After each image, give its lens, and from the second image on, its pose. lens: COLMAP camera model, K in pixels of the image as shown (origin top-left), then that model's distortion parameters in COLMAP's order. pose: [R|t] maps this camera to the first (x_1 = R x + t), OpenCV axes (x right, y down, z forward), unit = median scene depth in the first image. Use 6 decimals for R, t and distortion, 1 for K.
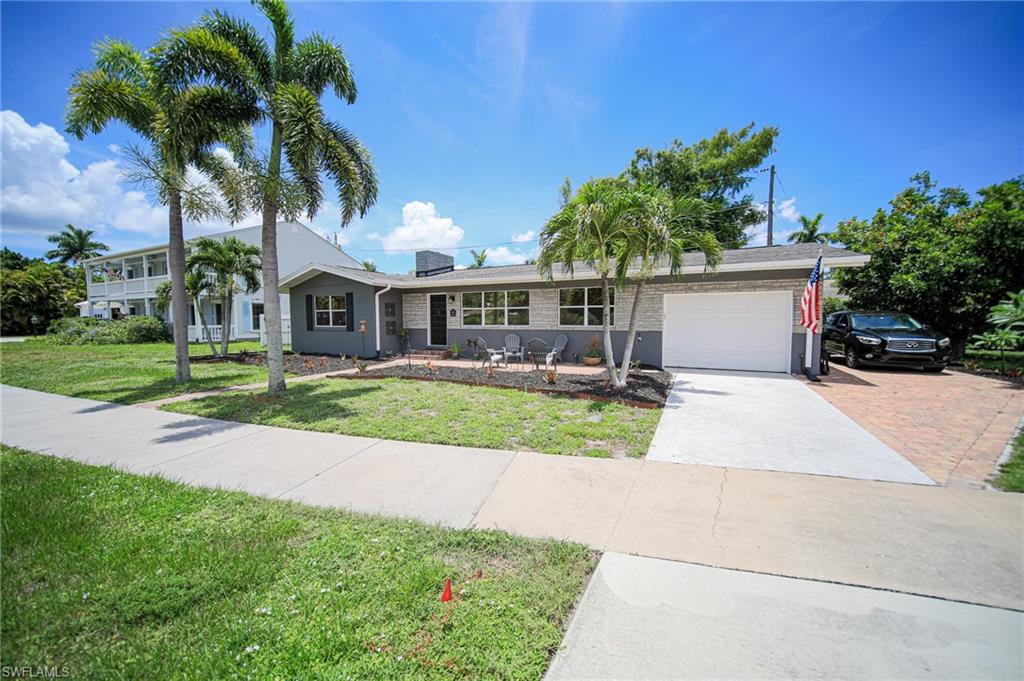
lens RADIAL K [[376.7, 0, 517.2], [0, 376.7, 341.0], [0, 0, 1]] dist [-0.001866, -0.000106]
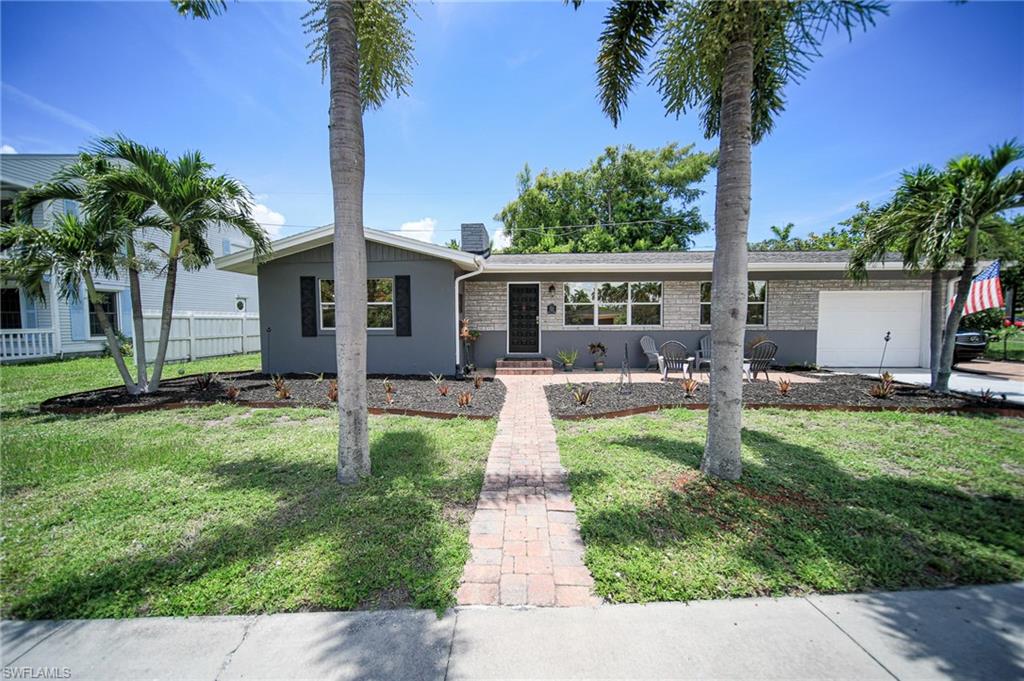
lens RADIAL K [[376.7, 0, 504.8], [0, 376.7, 330.2], [0, 0, 1]] dist [-0.001866, -0.000106]
pose [[0.912424, -0.012721, 0.409049, -0.563349], [0.024191, 0.999445, -0.022880, -0.017931], [-0.408531, 0.030772, 0.912225, 0.359428]]
